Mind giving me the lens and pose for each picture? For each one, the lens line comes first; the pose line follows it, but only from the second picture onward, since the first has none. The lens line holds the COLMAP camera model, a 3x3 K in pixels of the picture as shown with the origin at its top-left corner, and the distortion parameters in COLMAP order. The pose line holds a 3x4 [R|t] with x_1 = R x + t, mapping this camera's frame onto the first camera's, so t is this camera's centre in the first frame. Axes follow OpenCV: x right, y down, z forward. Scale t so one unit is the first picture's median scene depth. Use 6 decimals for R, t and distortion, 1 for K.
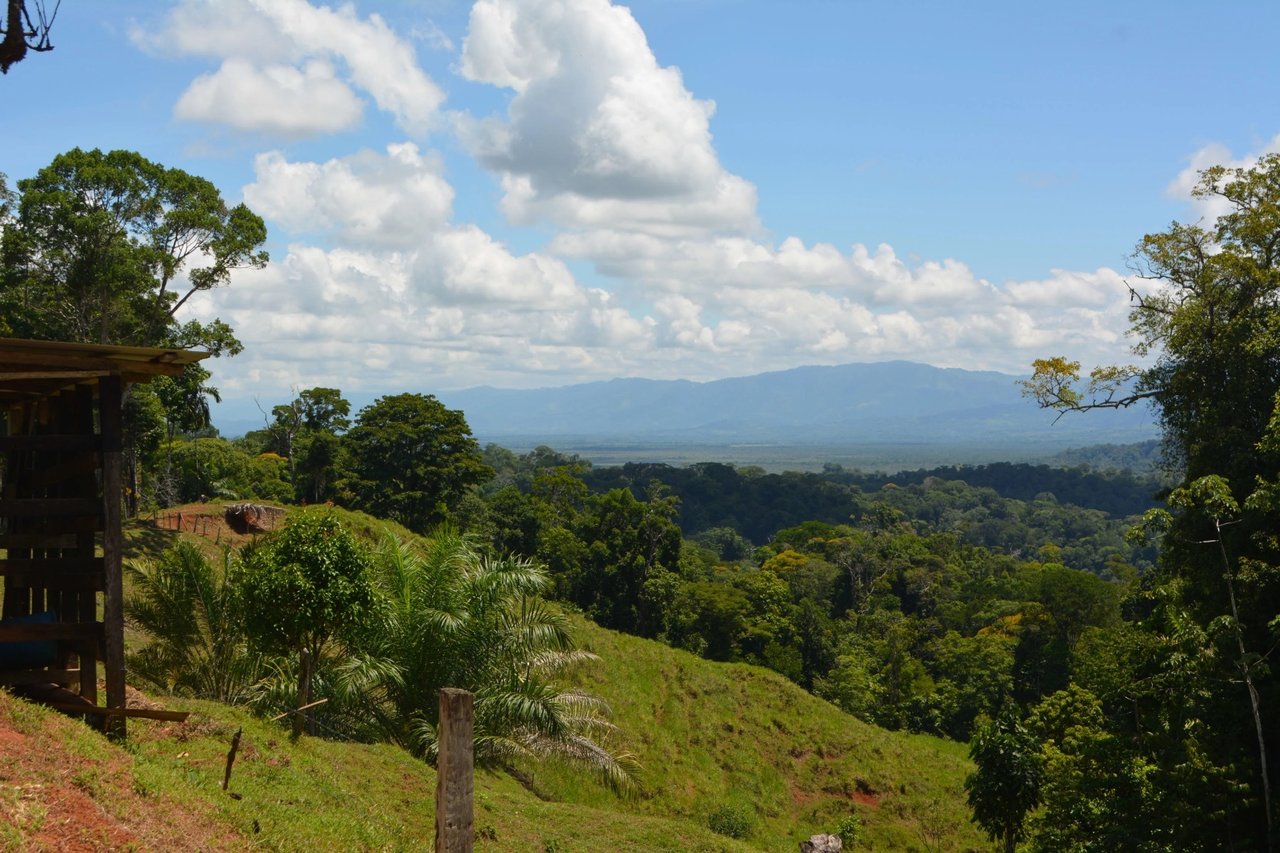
lens RADIAL K [[1730.3, 0, 645.6], [0, 1730.3, 464.1], [0, 0, 1]] dist [-0.025369, -0.076282]
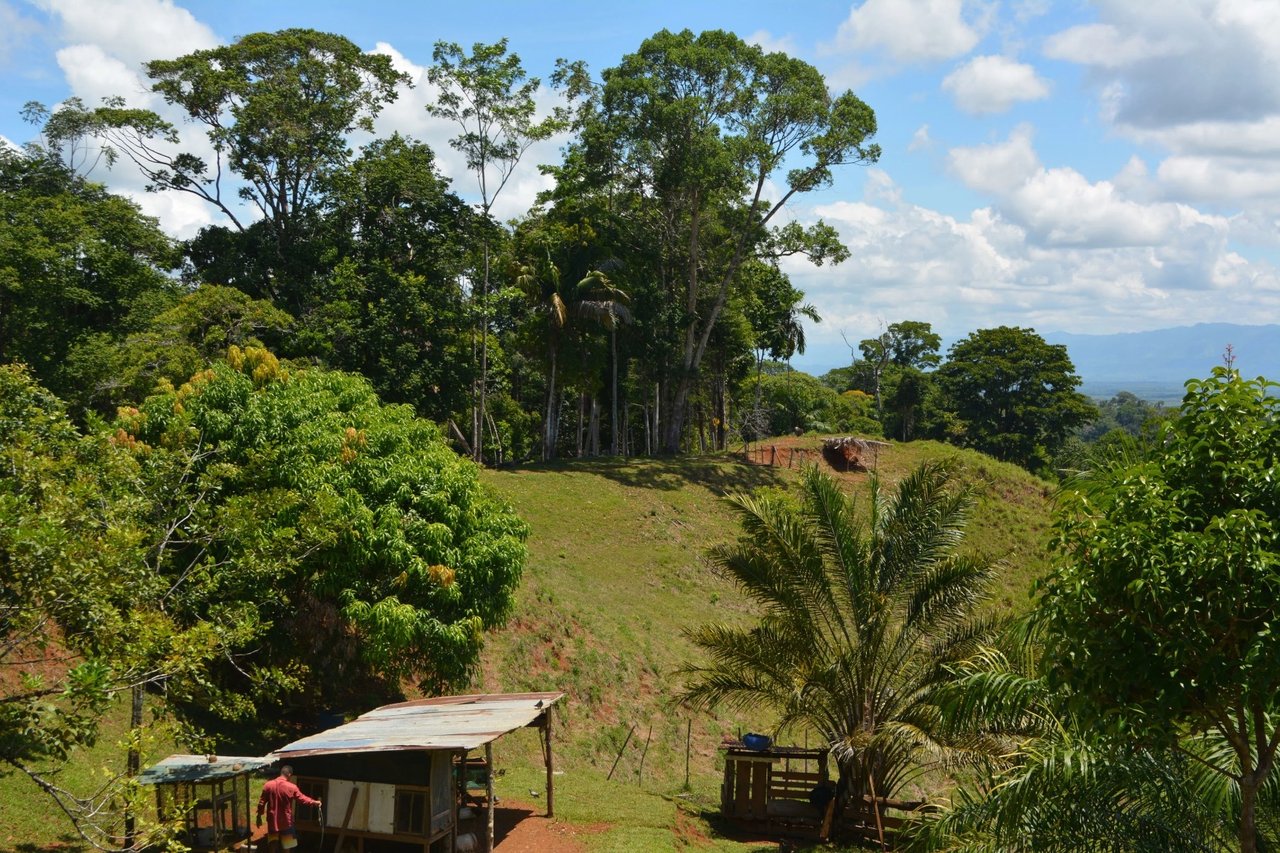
lens RADIAL K [[1730.3, 0, 645.6], [0, 1730.3, 464.1], [0, 0, 1]] dist [-0.025369, -0.076282]
pose [[0.946842, 0.023717, -0.320823, -0.022986], [-0.013594, 0.999338, 0.033756, 0.004163], [0.321411, -0.027600, 0.946537, 0.068529]]
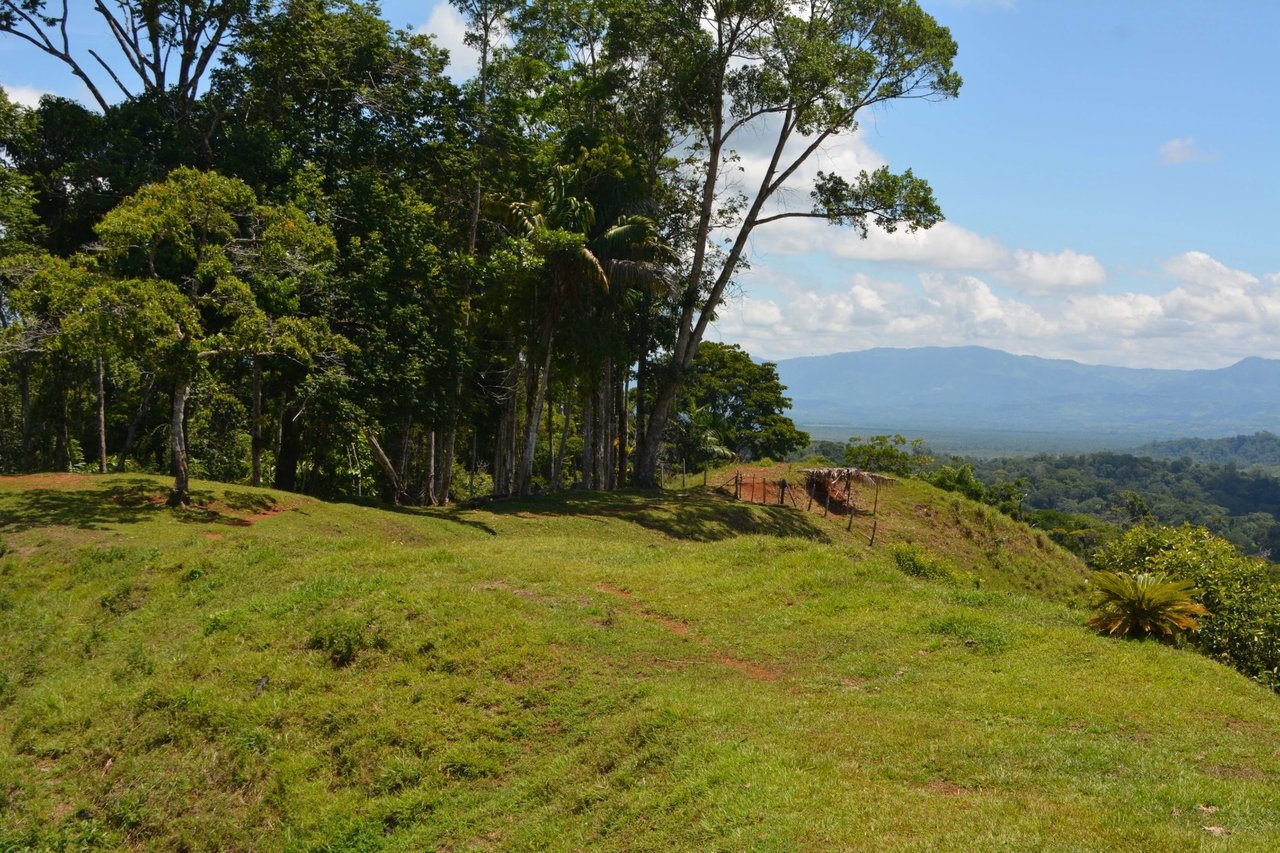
lens RADIAL K [[1730.3, 0, 645.6], [0, 1730.3, 464.1], [0, 0, 1]] dist [-0.025369, -0.076282]
pose [[0.998691, 0.039746, -0.032203, -0.148326], [-0.039271, 0.999112, 0.015250, 0.007238], [0.032780, -0.013965, 0.999365, 0.174897]]
